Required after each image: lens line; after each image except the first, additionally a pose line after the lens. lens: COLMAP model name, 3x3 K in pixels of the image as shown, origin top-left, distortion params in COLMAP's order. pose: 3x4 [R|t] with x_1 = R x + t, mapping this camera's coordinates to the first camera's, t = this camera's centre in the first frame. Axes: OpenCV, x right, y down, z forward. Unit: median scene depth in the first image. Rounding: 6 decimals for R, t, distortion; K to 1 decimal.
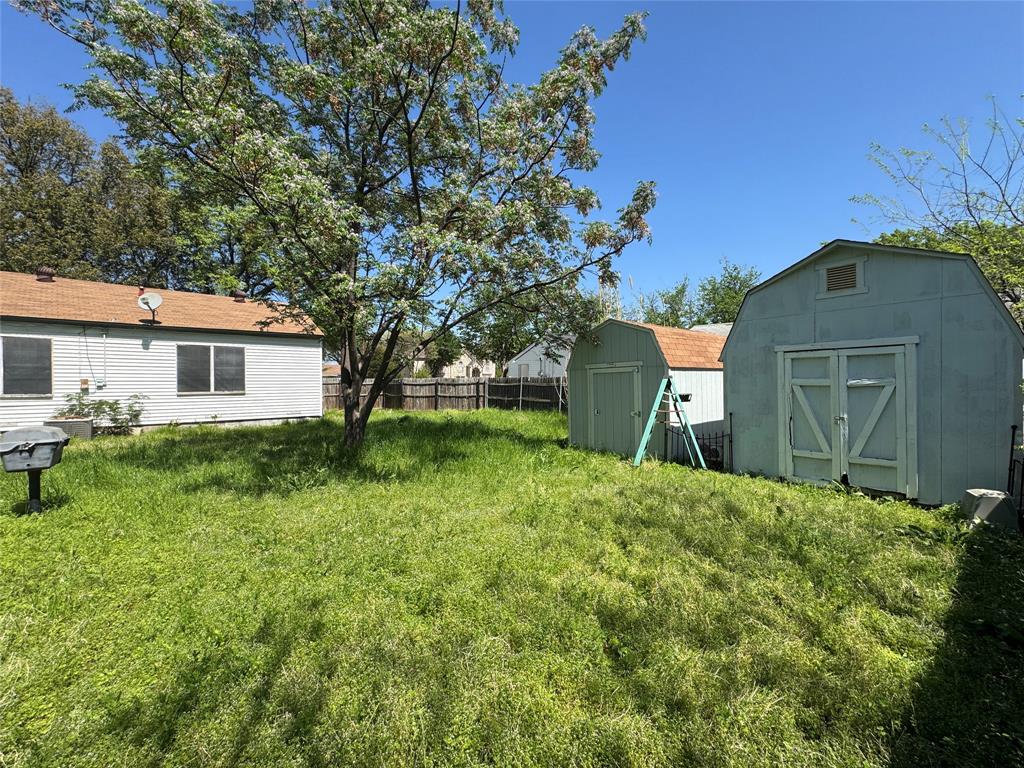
lens RADIAL K [[405.2, 0, 512.0], [0, 405.2, 384.0], [0, 0, 1]] dist [0.000394, -0.000036]
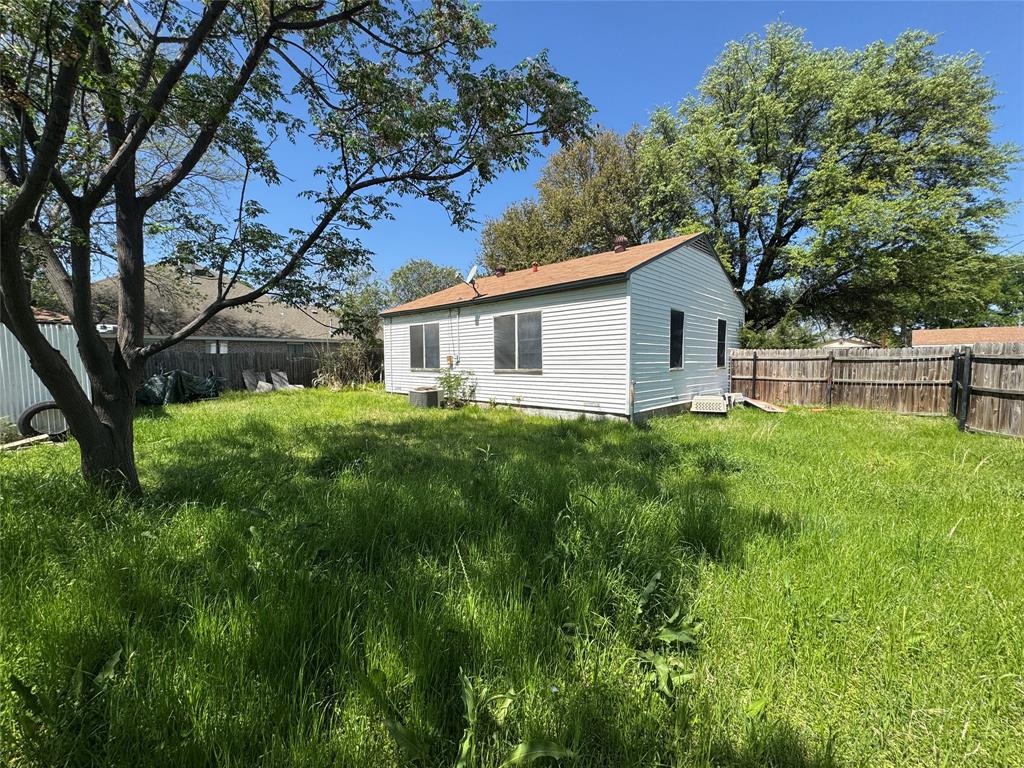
lens RADIAL K [[405.2, 0, 512.0], [0, 405.2, 384.0], [0, 0, 1]] dist [0.000394, -0.000036]
pose [[0.122563, 0.060796, -0.990597, 0.091097], [0.005218, 0.998069, 0.061900, -0.002331], [0.992447, -0.012756, 0.122009, 0.887796]]
